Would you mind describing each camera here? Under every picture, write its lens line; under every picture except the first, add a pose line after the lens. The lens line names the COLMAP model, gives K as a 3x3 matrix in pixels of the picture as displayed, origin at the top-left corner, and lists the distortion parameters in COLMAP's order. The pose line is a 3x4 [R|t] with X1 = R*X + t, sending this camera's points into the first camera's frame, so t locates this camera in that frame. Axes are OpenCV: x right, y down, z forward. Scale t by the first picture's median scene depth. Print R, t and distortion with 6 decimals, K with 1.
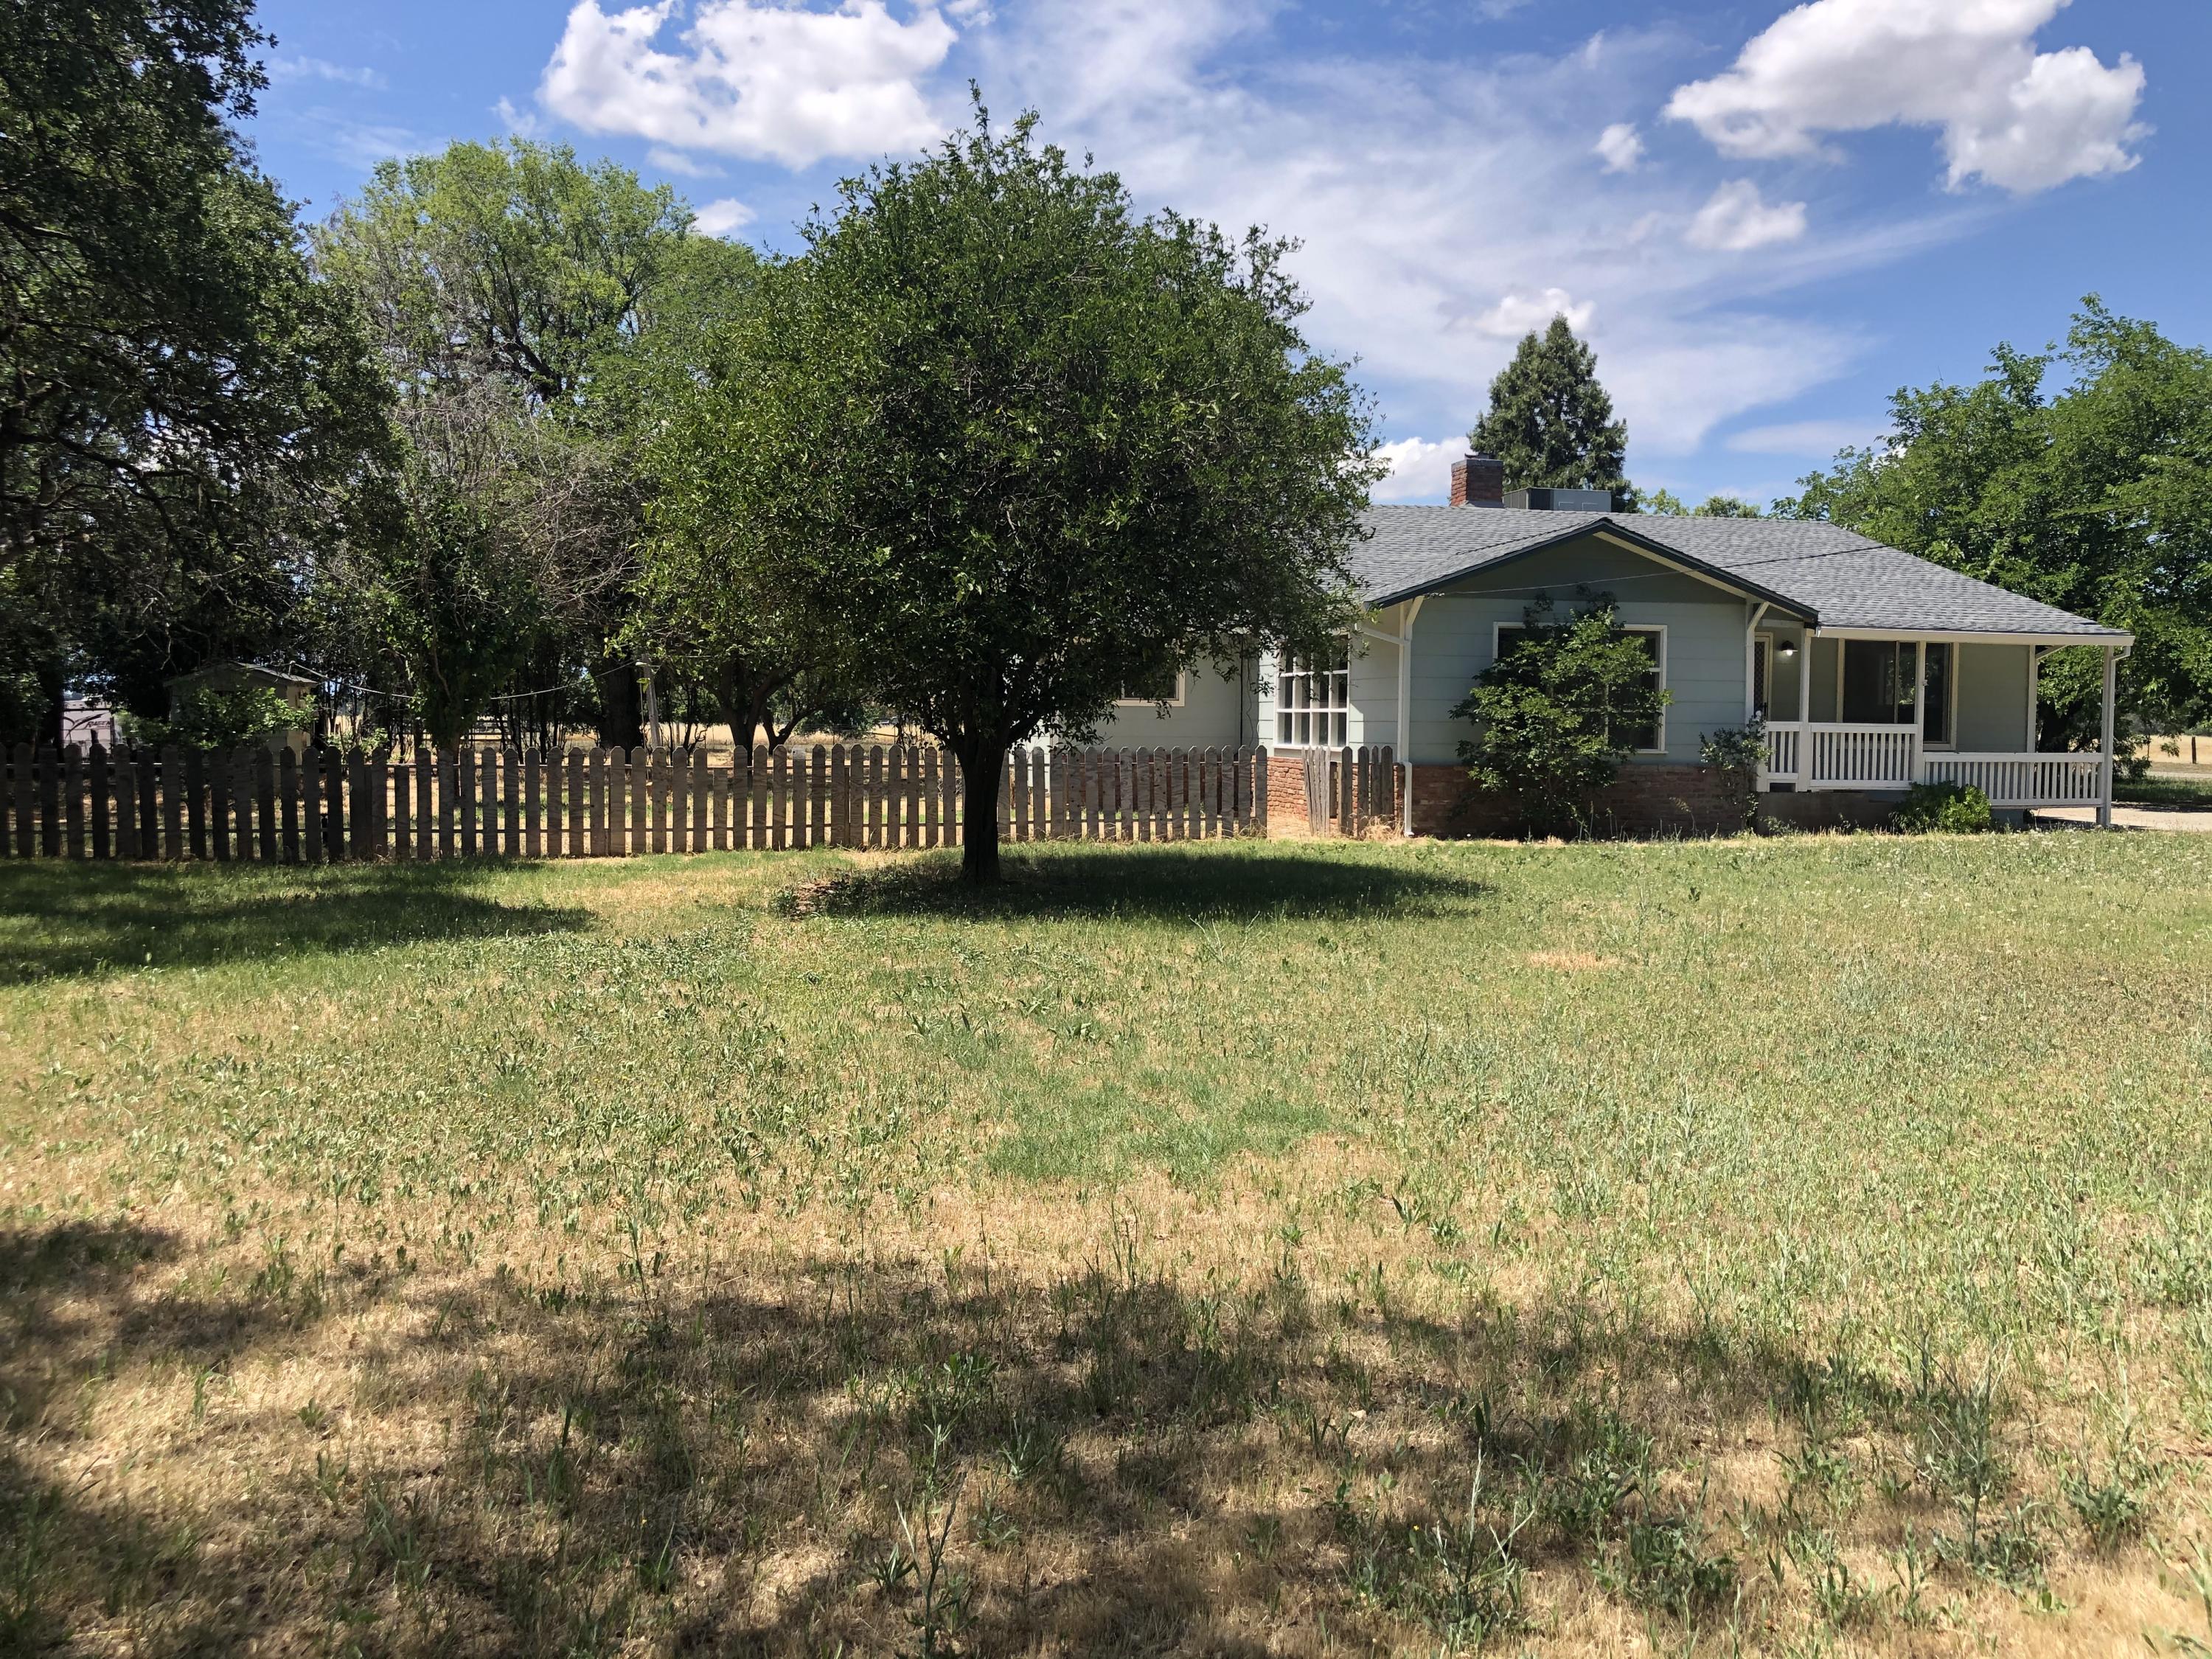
lens RADIAL K [[1809.8, 0, 1100.4], [0, 1809.8, 816.6], [0, 0, 1]] dist [0.031226, -0.021652]
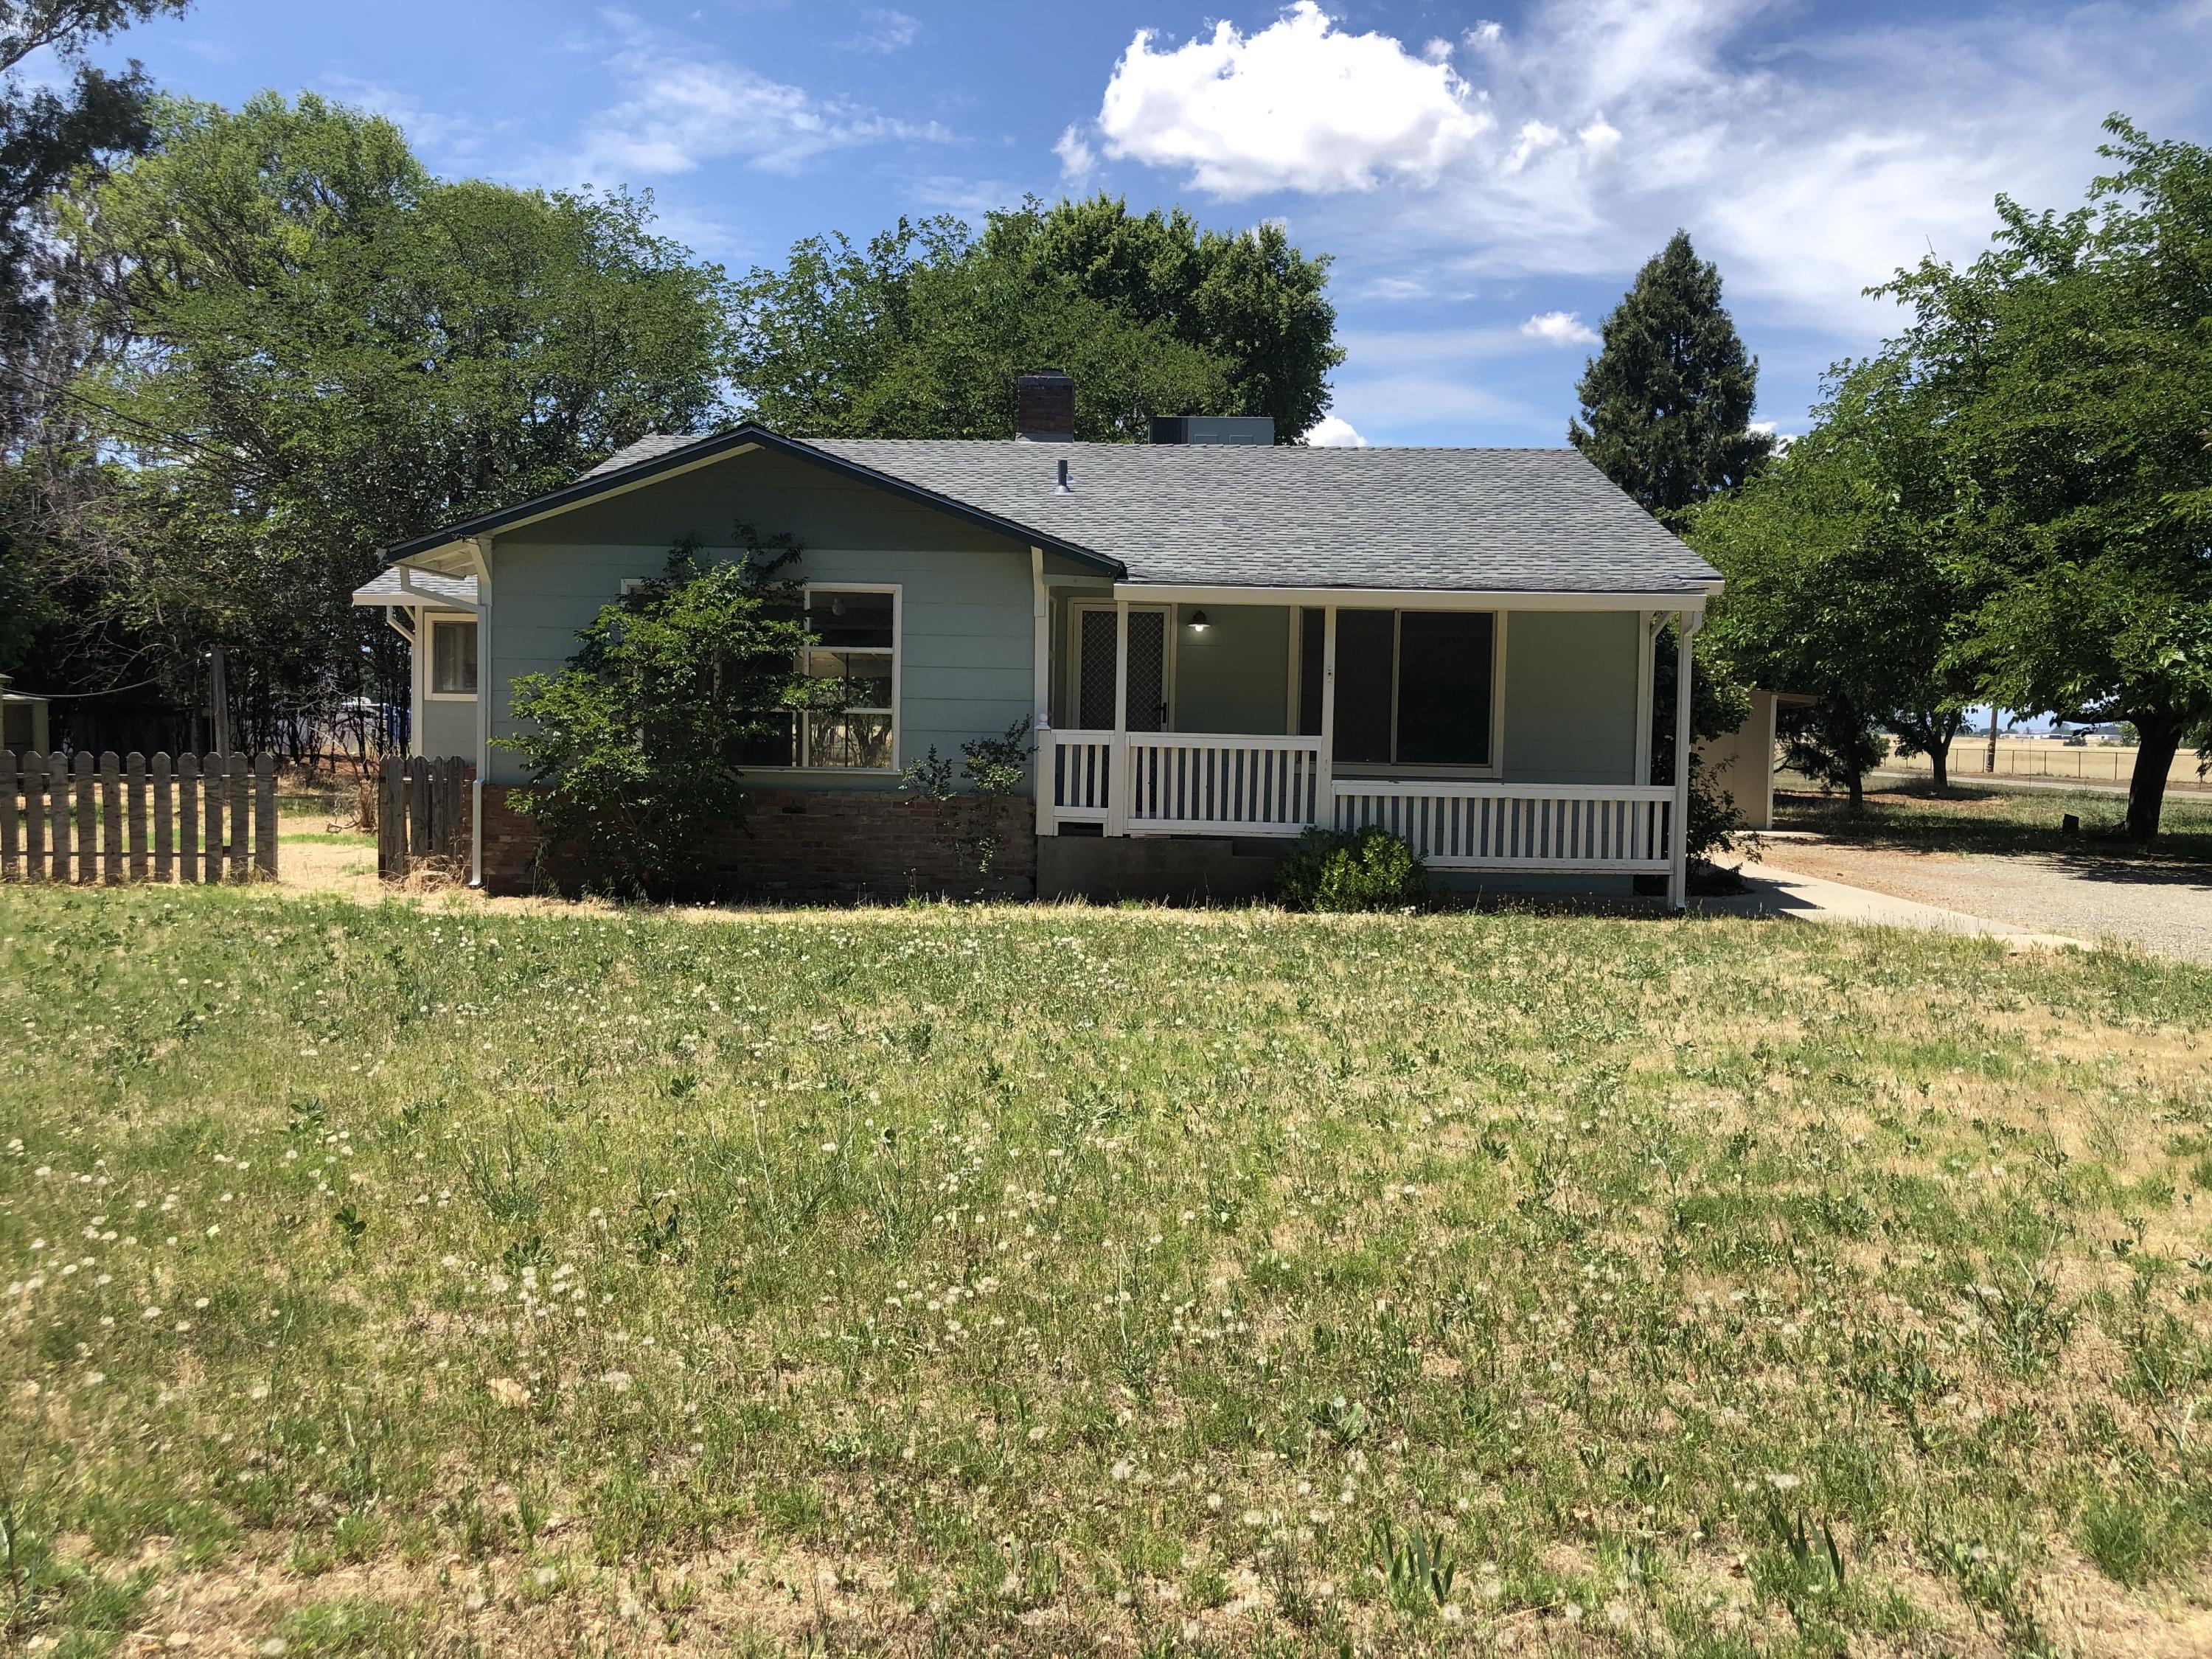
lens RADIAL K [[1809.8, 0, 1100.4], [0, 1809.8, 816.6], [0, 0, 1]] dist [0.031226, -0.021652]
pose [[0.962510, 0.017864, -0.270657, 0.555402], [-0.020702, 0.999757, -0.007633, -0.015959], [0.270454, 0.012950, 0.962646, 0.370472]]
